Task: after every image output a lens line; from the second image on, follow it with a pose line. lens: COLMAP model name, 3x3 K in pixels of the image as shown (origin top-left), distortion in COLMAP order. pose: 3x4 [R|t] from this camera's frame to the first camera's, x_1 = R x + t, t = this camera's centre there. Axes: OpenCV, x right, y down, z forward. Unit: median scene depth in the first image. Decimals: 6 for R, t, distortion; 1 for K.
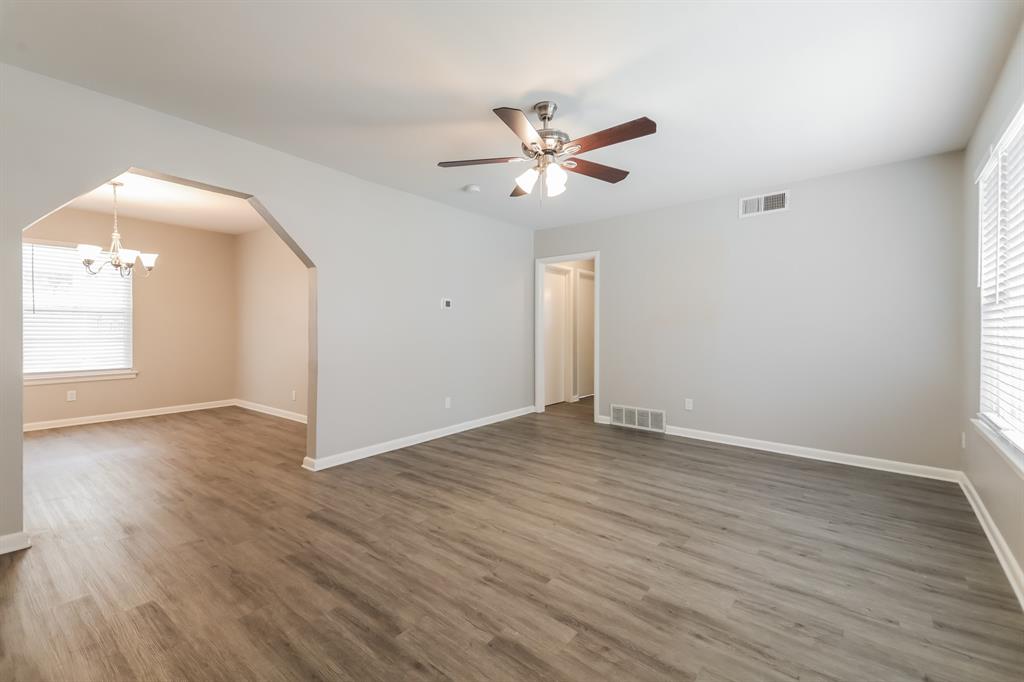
lens RADIAL K [[428.9, 0, 509.8], [0, 428.9, 330.9], [0, 0, 1]] dist [0.129132, -0.052312]
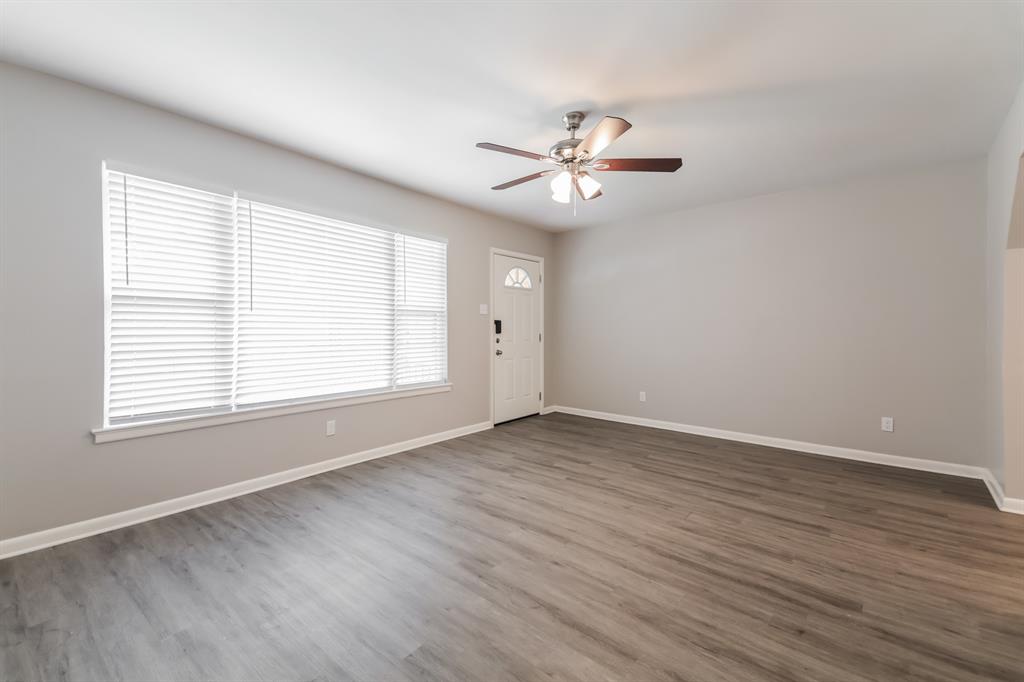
lens RADIAL K [[428.9, 0, 509.8], [0, 428.9, 330.9], [0, 0, 1]] dist [0.129132, -0.052312]
pose [[-0.999743, -0.002913, 0.022486, 0.207077], [-0.002783, 0.999979, 0.005814, -0.007764], [-0.022503, 0.005750, -0.999730, 2.069821]]
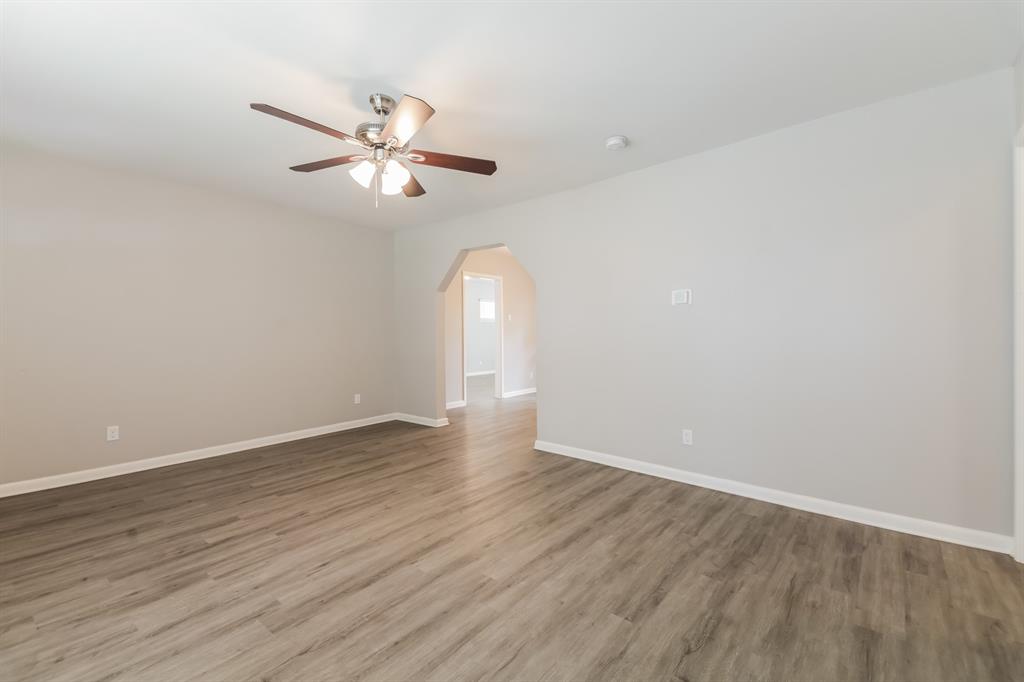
lens RADIAL K [[428.9, 0, 509.8], [0, 428.9, 330.9], [0, 0, 1]] dist [0.129132, -0.052312]
pose [[-0.017635, -0.005451, -0.999830, 1.046666], [-0.000499, 0.999985, -0.005443, -0.004856], [0.999844, 0.000403, -0.017637, 1.302213]]
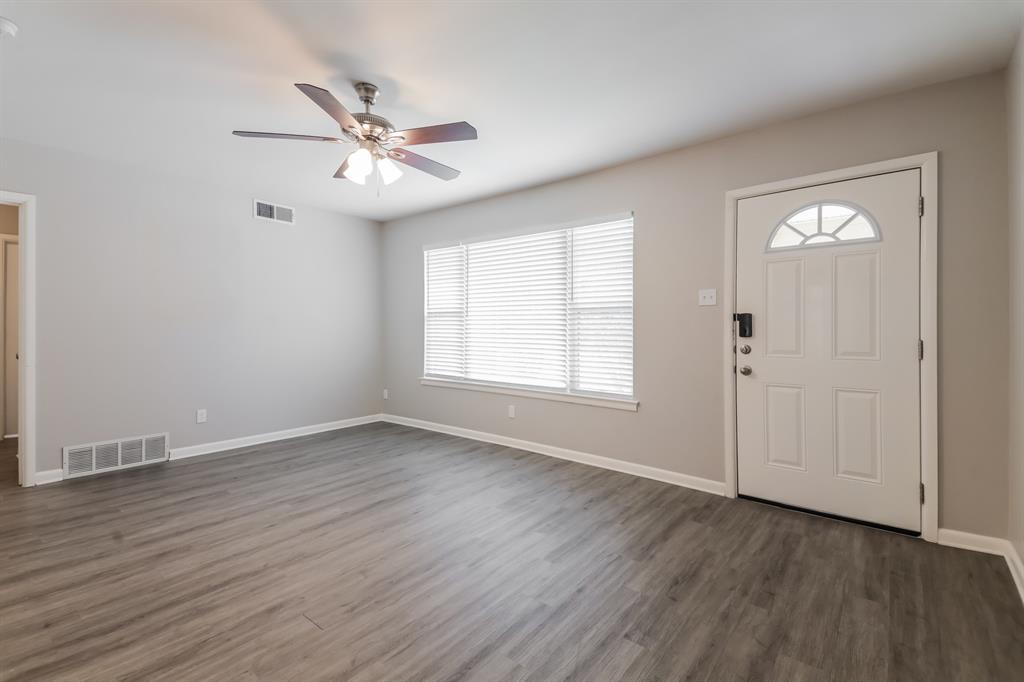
lens RADIAL K [[453.2, 0, 514.7], [0, 453.2, 333.6], [0, 0, 1]] dist [0.091410, -0.044844]
pose [[-0.004323, -0.013355, 0.999901, -0.899680], [-0.000623, 0.999911, 0.013352, -0.009400], [-0.999990, -0.000566, -0.004331, 0.704441]]
